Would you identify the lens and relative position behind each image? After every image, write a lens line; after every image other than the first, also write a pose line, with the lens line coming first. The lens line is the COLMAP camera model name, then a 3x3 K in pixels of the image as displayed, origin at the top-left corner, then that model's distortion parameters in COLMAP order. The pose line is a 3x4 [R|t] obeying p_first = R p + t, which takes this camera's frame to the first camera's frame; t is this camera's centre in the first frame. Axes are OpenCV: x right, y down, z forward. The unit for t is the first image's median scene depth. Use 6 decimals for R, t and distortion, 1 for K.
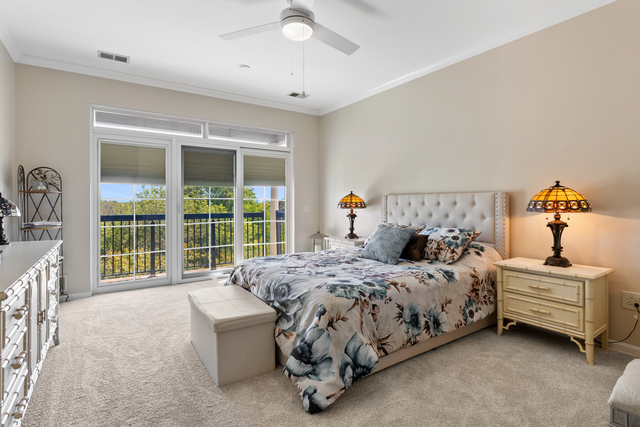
lens RADIAL K [[322.8, 0, 319.3], [0, 322.8, 206.7], [0, 0, 1]] dist [-0.005700, -0.000390]
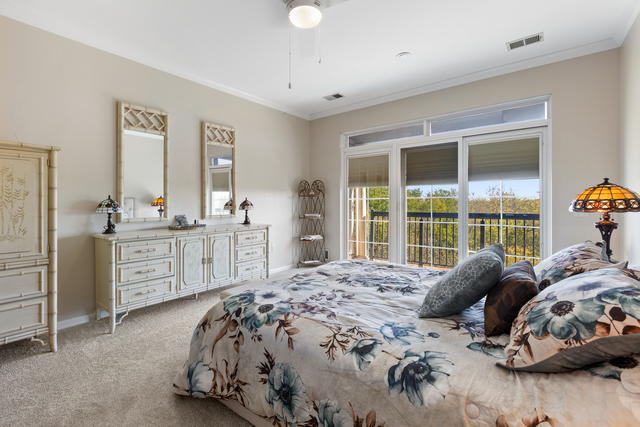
lens RADIAL K [[285.1, 0, 318.1], [0, 285.1, 210.2], [0, 0, 1]] dist [-0.002699, -0.000713]
pose [[0.307055, 0.022353, -0.951429, 0.394883], [-0.006674, 0.999750, 0.021334, -0.003177], [0.951668, -0.000201, 0.307128, 0.433693]]
